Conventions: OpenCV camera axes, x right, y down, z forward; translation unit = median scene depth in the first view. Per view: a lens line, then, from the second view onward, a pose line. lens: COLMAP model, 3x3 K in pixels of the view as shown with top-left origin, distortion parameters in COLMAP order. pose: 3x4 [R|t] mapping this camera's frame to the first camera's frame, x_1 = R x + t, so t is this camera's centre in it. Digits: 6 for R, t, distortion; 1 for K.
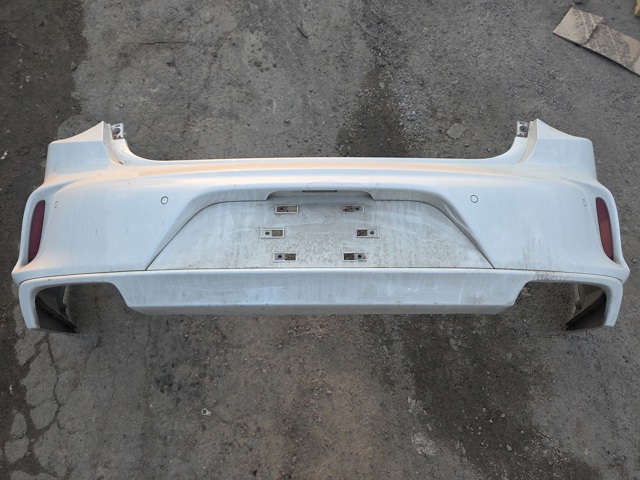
lens RADIAL K [[444.5, 0, 321.0], [0, 444.5, 240.1], [0, 0, 1]] dist [0.055729, -0.035688]
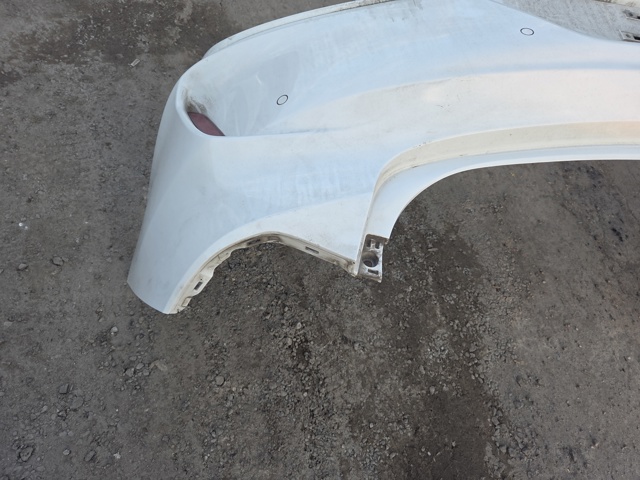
lens RADIAL K [[444.5, 0, 321.4], [0, 444.5, 241.1], [0, 0, 1]] dist [0.055729, -0.035688]
pose [[-0.968948, -0.051365, -0.241870, 0.502900], [-0.155513, -0.633902, 0.757617, -0.470969], [-0.192237, 0.771706, 0.606230, 0.597214]]
